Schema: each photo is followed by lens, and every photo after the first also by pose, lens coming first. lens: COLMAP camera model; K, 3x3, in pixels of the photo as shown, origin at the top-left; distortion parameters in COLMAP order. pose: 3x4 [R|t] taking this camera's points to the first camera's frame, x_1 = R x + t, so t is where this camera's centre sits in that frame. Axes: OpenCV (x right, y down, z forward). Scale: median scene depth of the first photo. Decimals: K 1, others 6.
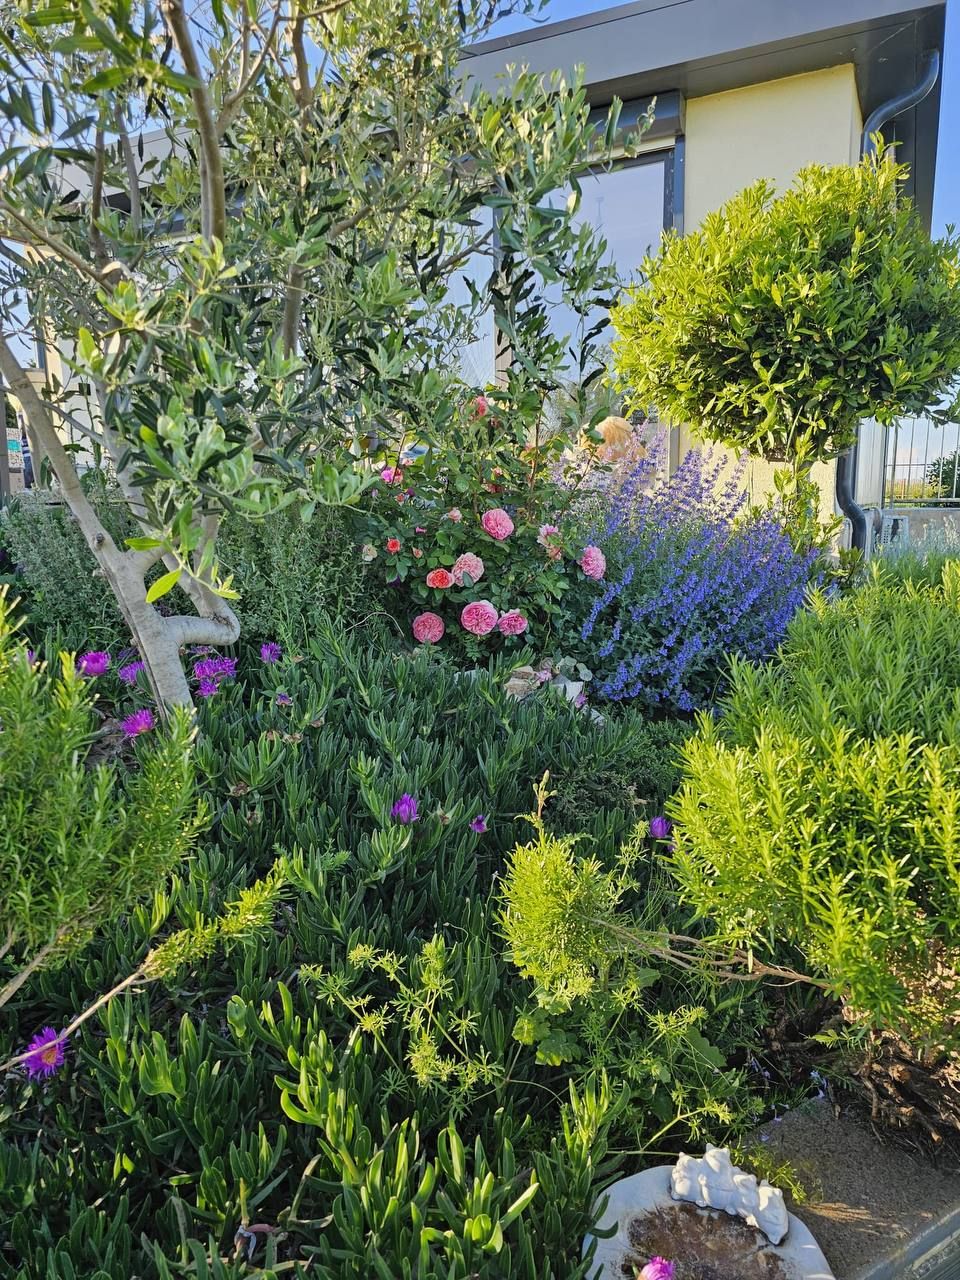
lens RADIAL K [[762.2, 0, 480.0], [0, 762.2, 640.0], [0, 0, 1]] dist [0.001445, -0.002195]
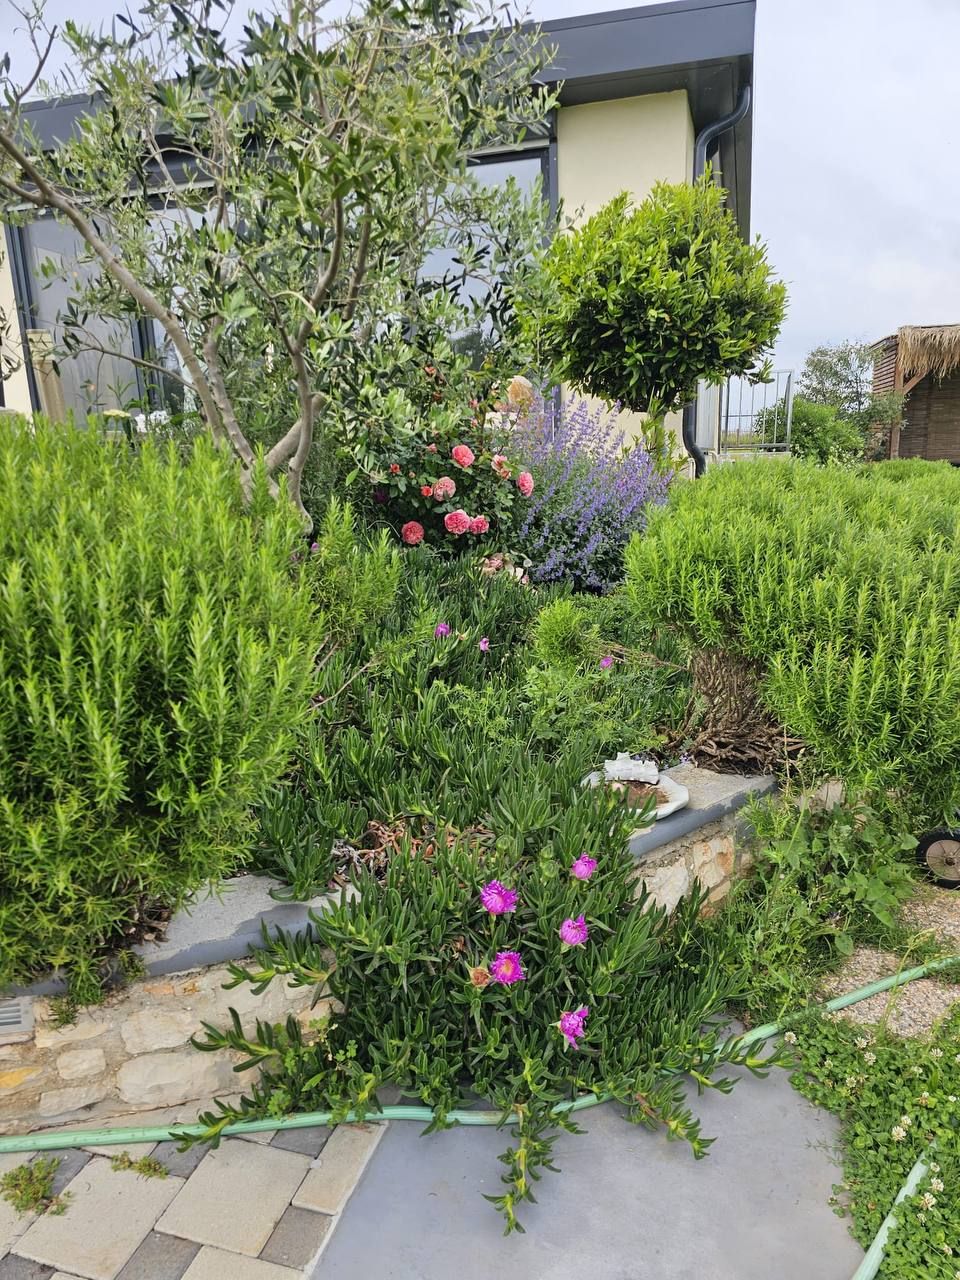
lens RADIAL K [[762.2, 0, 480.0], [0, 762.2, 640.0], [0, 0, 1]] dist [0.001445, -0.002195]
pose [[0.983395, -0.053598, 0.173385, -0.143558], [0.043538, 0.997168, 0.061317, 0.070909], [-0.176180, -0.052750, 0.982944, -0.286157]]
